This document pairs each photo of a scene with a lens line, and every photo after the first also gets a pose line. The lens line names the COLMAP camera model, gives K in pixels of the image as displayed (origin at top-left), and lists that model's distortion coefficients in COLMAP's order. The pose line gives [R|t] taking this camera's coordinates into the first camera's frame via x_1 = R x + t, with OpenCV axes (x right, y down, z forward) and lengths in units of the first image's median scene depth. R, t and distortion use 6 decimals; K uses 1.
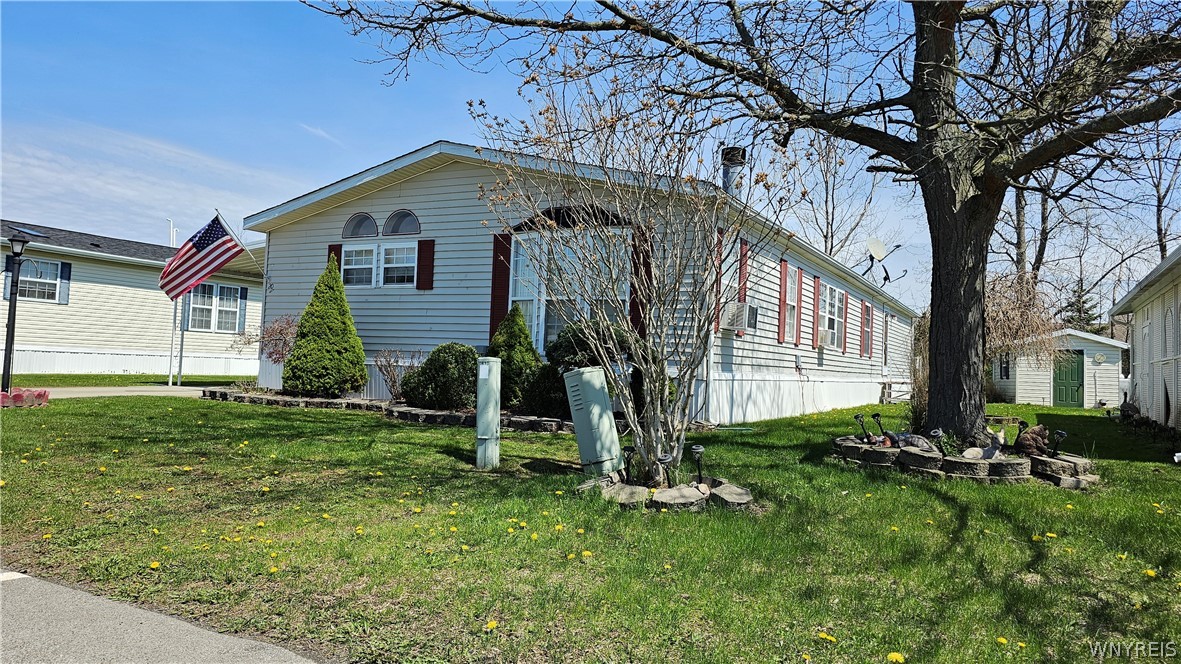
lens RADIAL K [[801.3, 0, 586.9], [0, 801.3, 333.0], [0, 0, 1]] dist [0.040349, -0.031656]
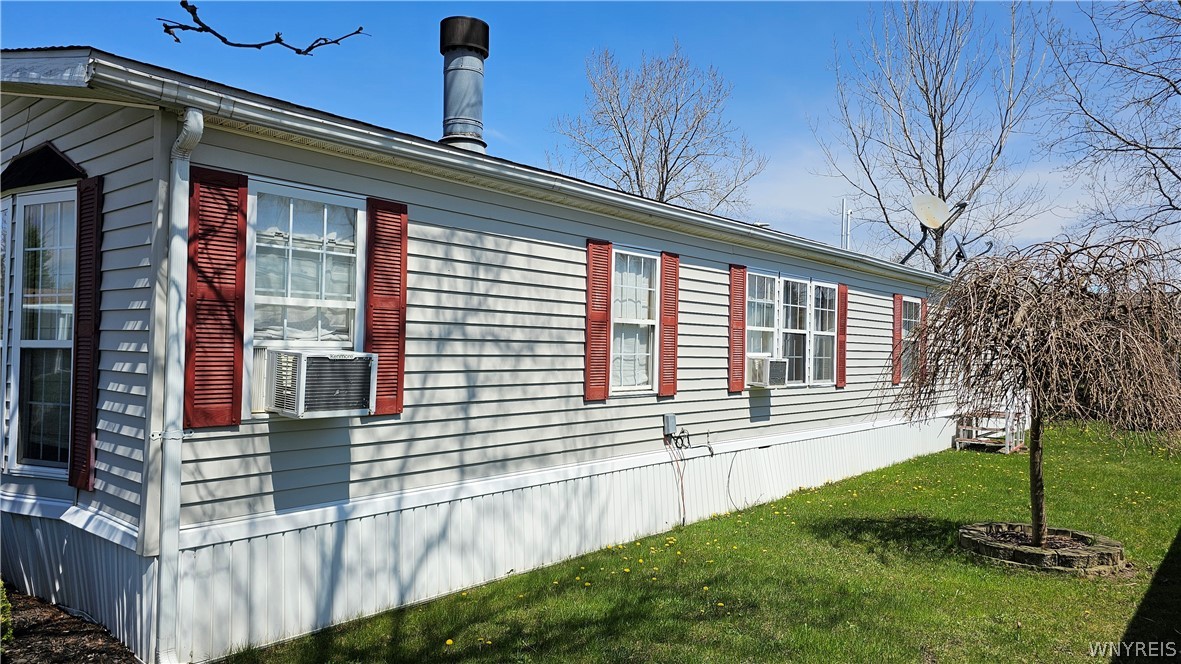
lens RADIAL K [[801.3, 0, 591.9], [0, 801.3, 334.0], [0, 0, 1]] dist [0.040349, -0.031656]
pose [[0.981066, -0.017998, -0.192836, 0.309111], [0.022073, 0.999576, 0.019008, -0.037040], [0.192412, -0.022905, 0.981047, 0.452508]]
